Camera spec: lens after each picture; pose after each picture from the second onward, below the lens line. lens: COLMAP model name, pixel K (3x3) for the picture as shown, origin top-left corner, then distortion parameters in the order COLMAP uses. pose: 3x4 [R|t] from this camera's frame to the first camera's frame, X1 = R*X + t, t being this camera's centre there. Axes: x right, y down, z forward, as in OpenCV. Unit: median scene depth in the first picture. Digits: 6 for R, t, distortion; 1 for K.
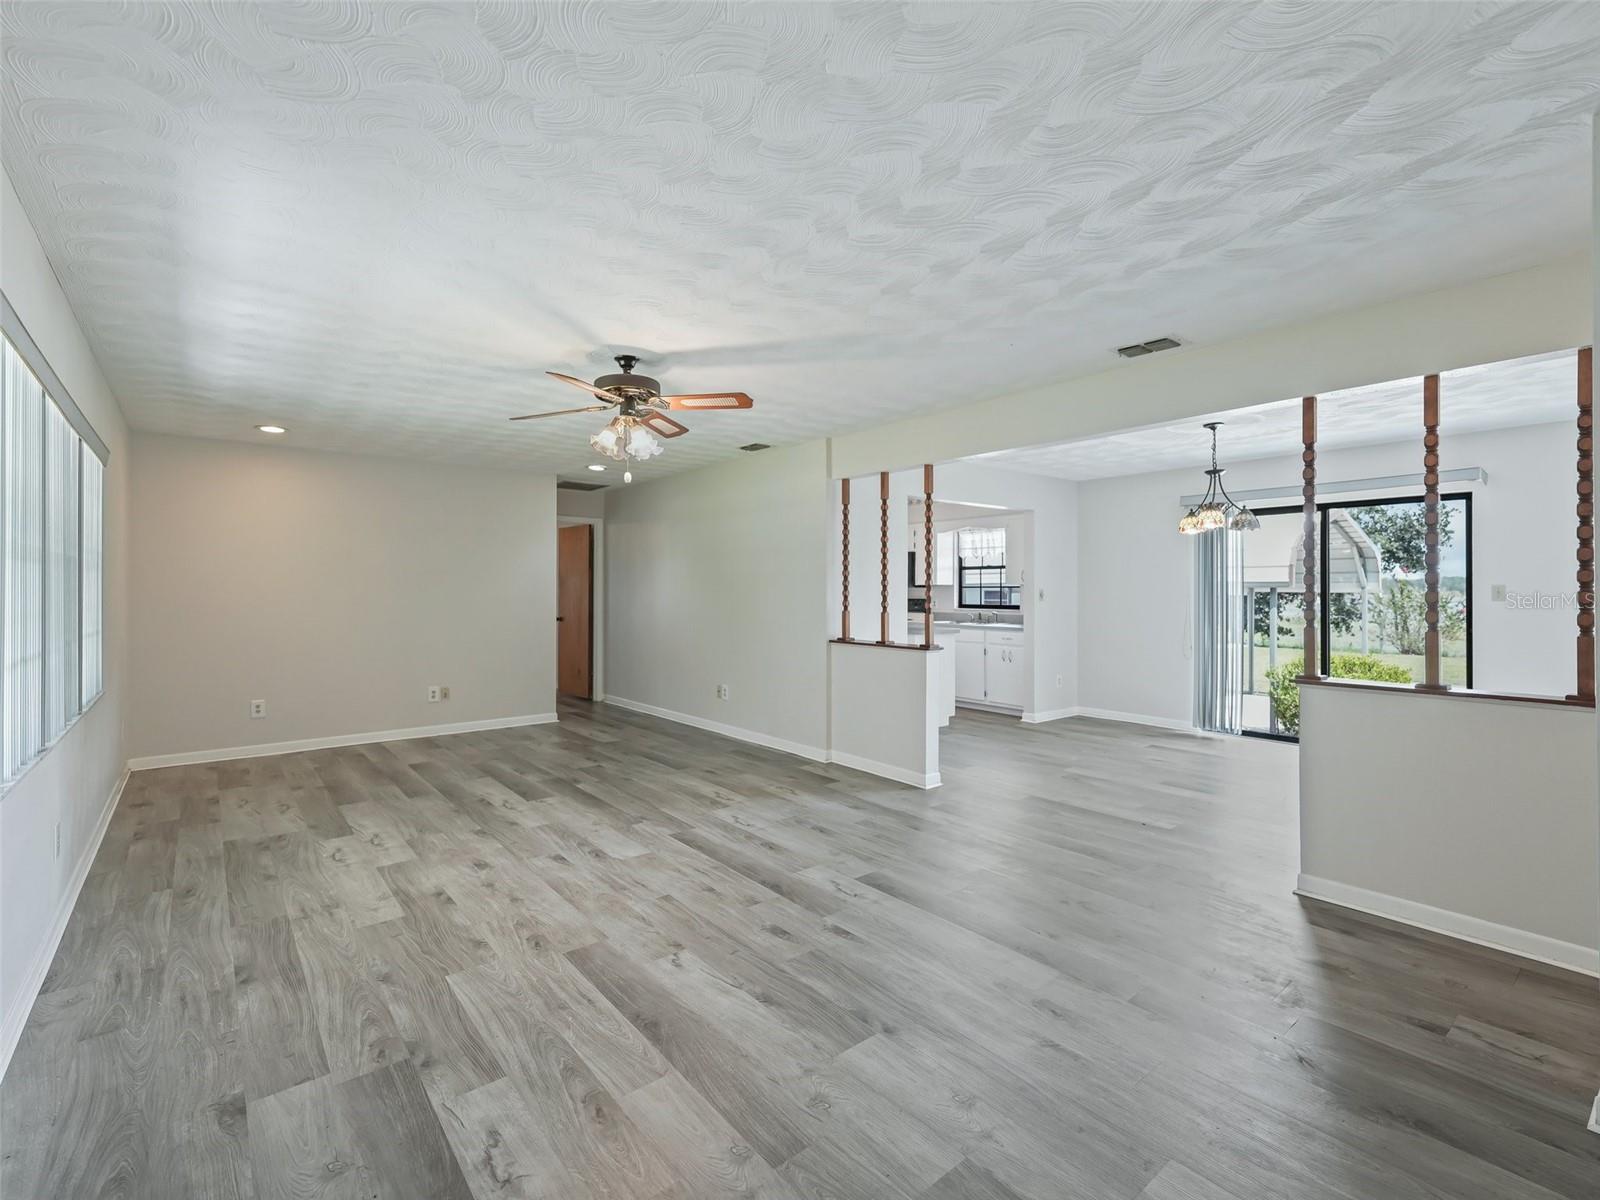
lens RADIAL K [[717.5, 0, 800.0], [0, 717.5, 600.0], [0, 0, 1]] dist [0.002383, 0.000258]
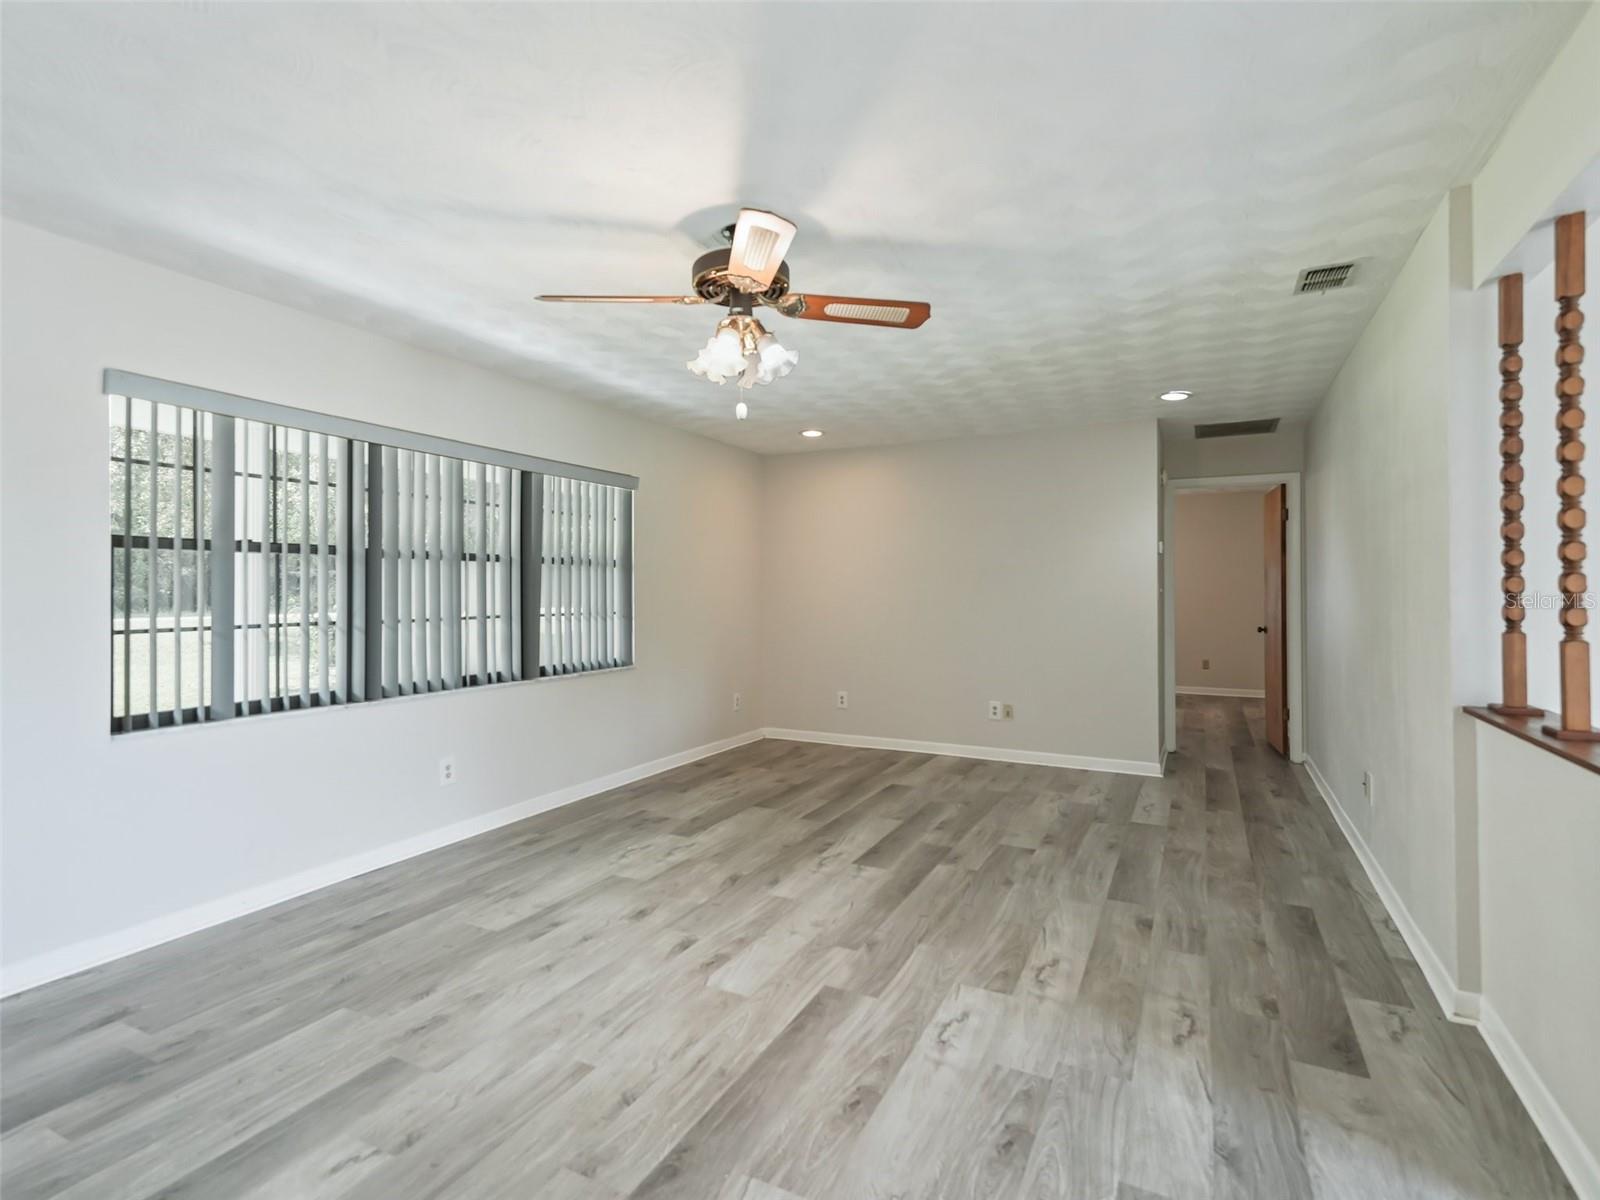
lens RADIAL K [[788.5, 0, 800.0], [0, 788.5, 600.0], [0, 0, 1]] dist [0.023980, -0.001209]
pose [[0.399930, 0.009155, -0.916500, 0.436331], [-0.008772, 0.999943, 0.006160, -0.003231], [0.916504, 0.005576, 0.399988, 0.738097]]
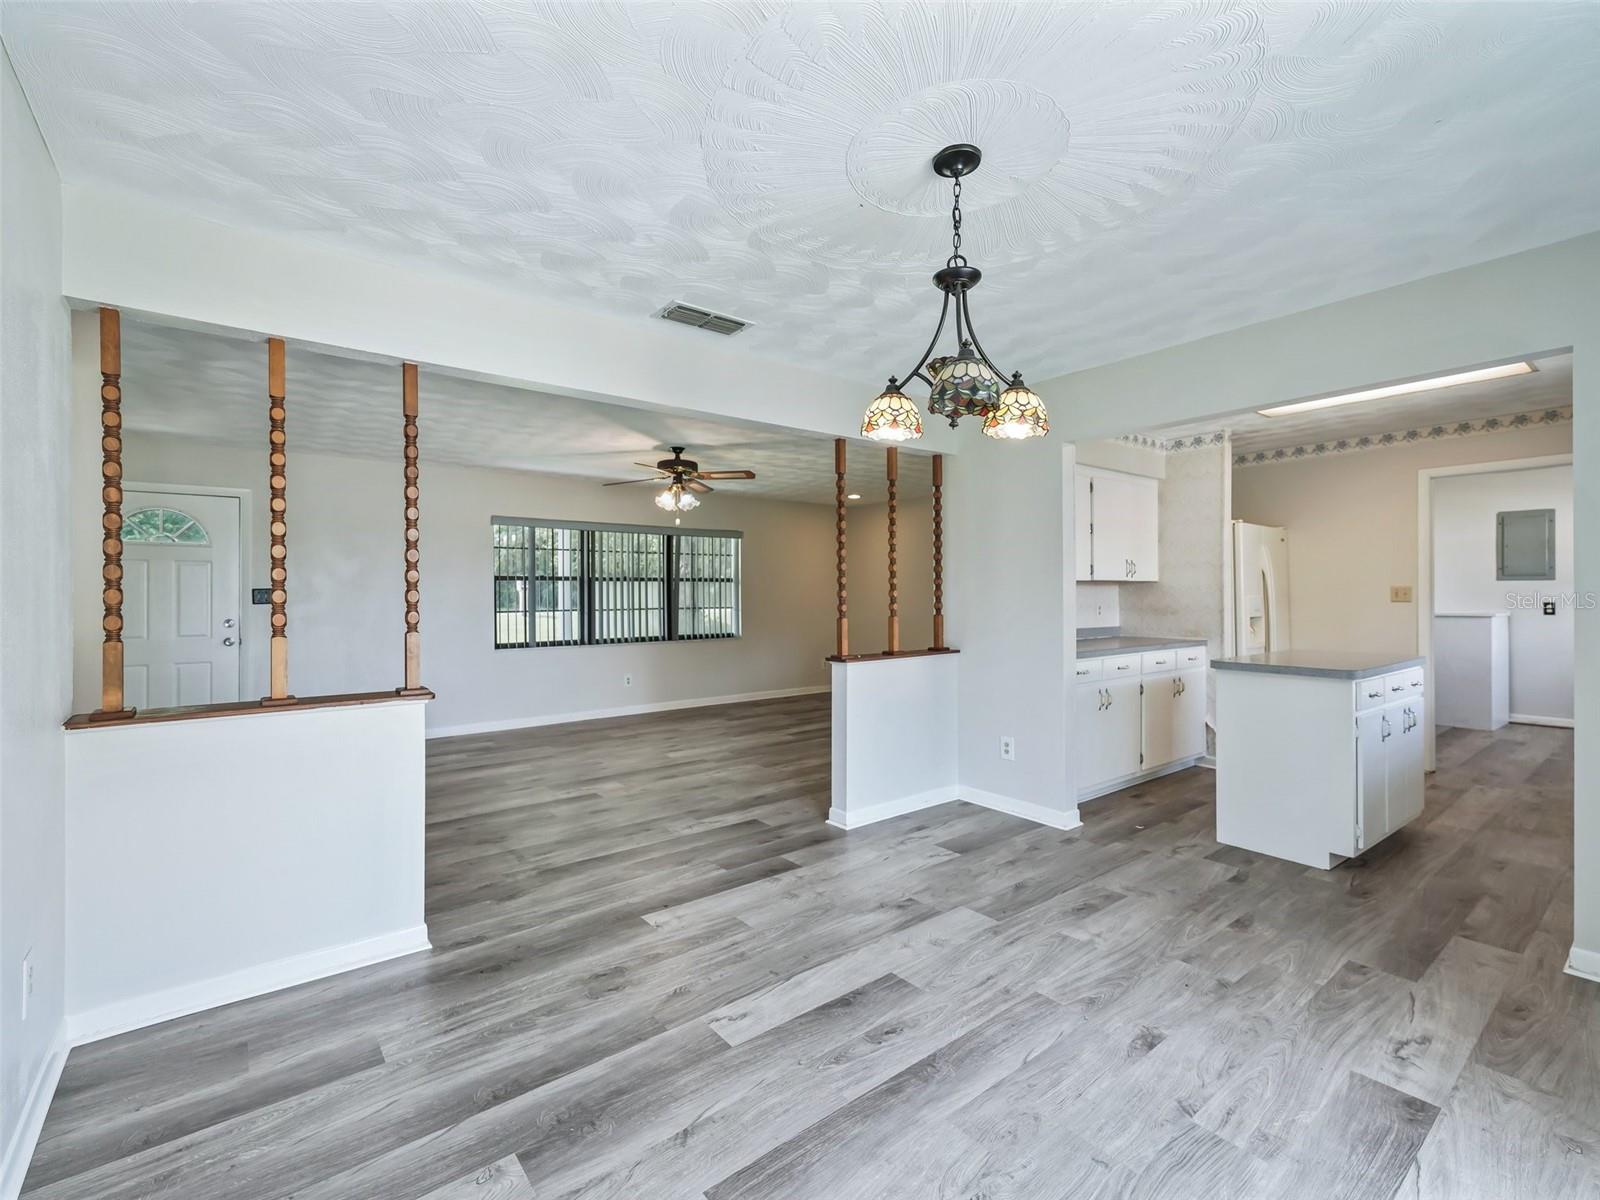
lens RADIAL K [[717.5, 0, 800.0], [0, 717.5, 600.0], [0, 0, 1]] dist [0.002383, 0.000258]
pose [[-0.014820, 0.003870, -0.999883, 1.332309], [-0.004947, 0.999980, 0.003944, -0.004136], [0.999878, 0.005005, -0.014800, 1.266766]]
